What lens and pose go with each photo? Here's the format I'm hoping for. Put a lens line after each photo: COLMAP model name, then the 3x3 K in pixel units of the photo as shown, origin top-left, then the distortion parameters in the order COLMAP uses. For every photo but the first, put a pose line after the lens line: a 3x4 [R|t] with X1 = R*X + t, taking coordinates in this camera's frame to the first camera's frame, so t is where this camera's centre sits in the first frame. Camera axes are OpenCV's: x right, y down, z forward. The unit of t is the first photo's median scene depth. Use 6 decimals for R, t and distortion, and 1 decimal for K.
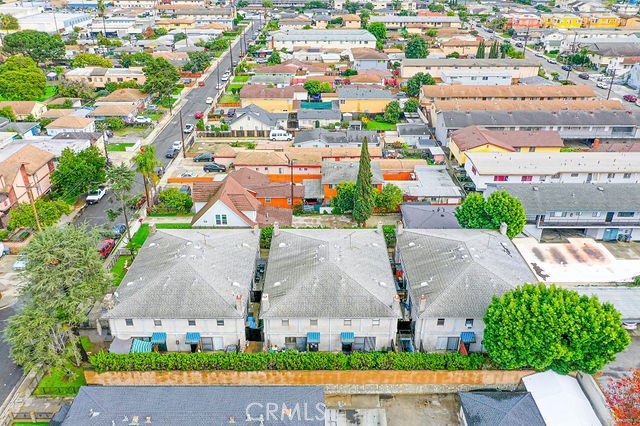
lens RADIAL K [[507.1, 0, 320.3], [0, 507.1, 213.4], [0, 0, 1]] dist [0.007243, -0.005334]
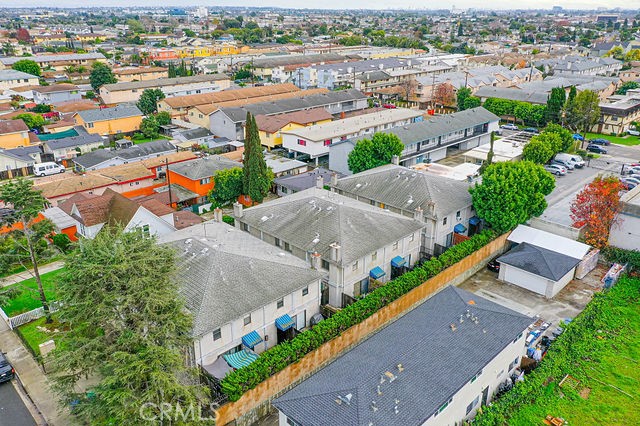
lens RADIAL K [[507.1, 0, 319.7], [0, 507.1, 213.0], [0, 0, 1]] dist [0.007243, -0.005334]
pose [[0.711725, -0.262071, 0.651741, -0.383124], [0.325912, 0.945092, 0.024123, 0.040799], [-0.622277, 0.195241, 0.758058, 0.162549]]
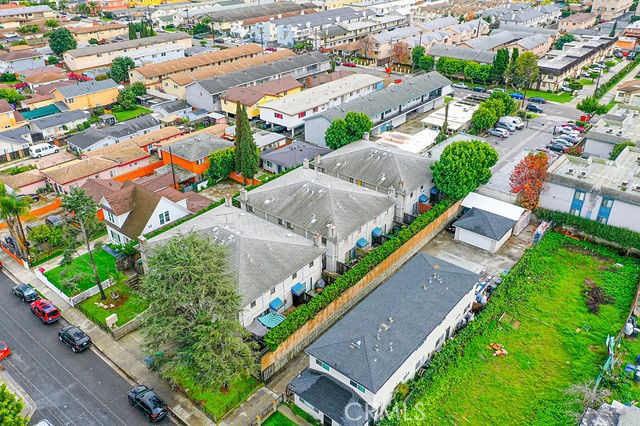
lens RADIAL K [[507.1, 0, 319.9], [0, 507.1, 213.4], [0, 0, 1]] dist [0.007243, -0.005334]
pose [[0.636509, -0.377359, 0.672649, -0.486601], [0.360808, 0.916503, 0.172740, -0.041095], [-0.681670, 0.132747, 0.719516, 0.086725]]
